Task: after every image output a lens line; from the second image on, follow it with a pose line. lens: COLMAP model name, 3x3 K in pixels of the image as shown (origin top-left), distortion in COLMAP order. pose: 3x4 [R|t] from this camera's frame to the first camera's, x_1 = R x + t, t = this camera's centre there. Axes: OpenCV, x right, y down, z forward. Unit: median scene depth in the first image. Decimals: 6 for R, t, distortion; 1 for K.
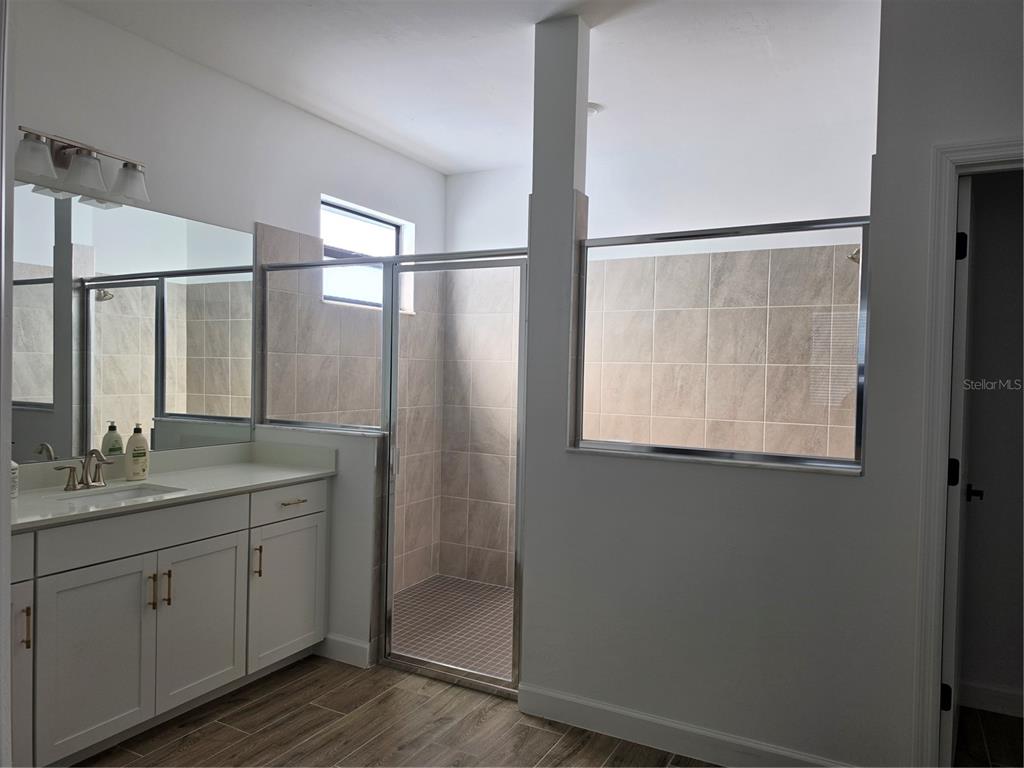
lens RADIAL K [[703.6, 0, 512.0], [0, 703.6, 384.0], [0, 0, 1]] dist [0.063134, -0.076326]
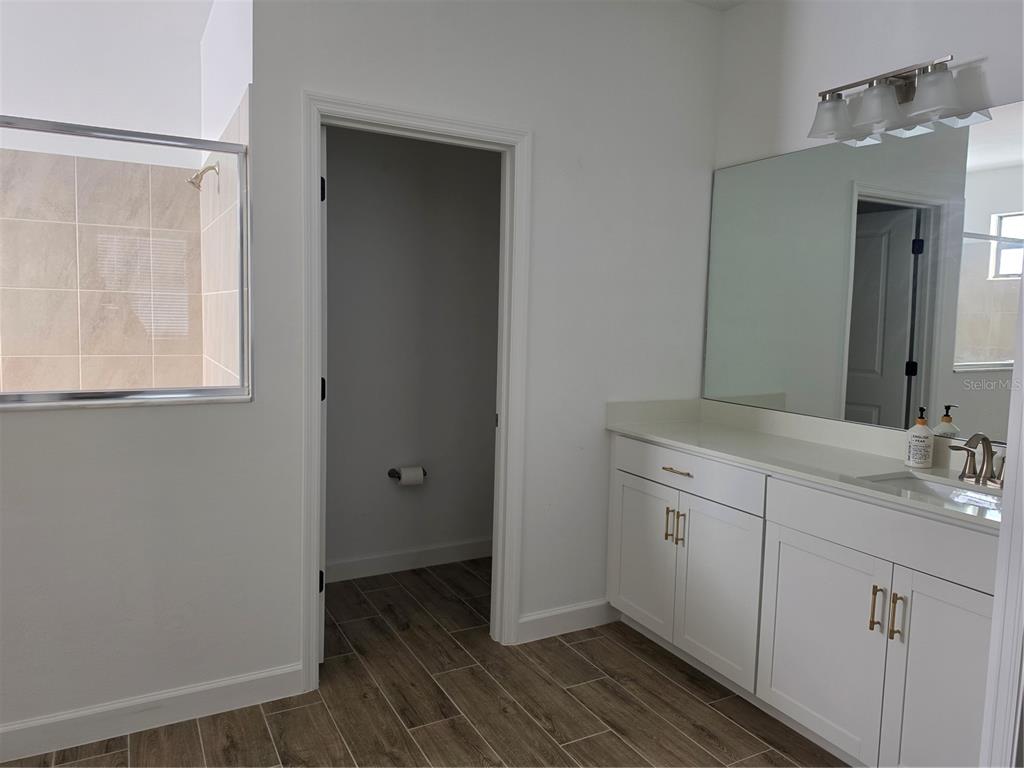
lens RADIAL K [[700.1, 0, 513.2], [0, 700.1, 378.9], [0, 0, 1]] dist [0.059921, -0.078453]
pose [[0.540336, -0.083792, 0.837267, -0.093800], [0.004158, 0.995283, 0.096923, -0.000718], [-0.841439, -0.048889, 0.538136, 0.073265]]
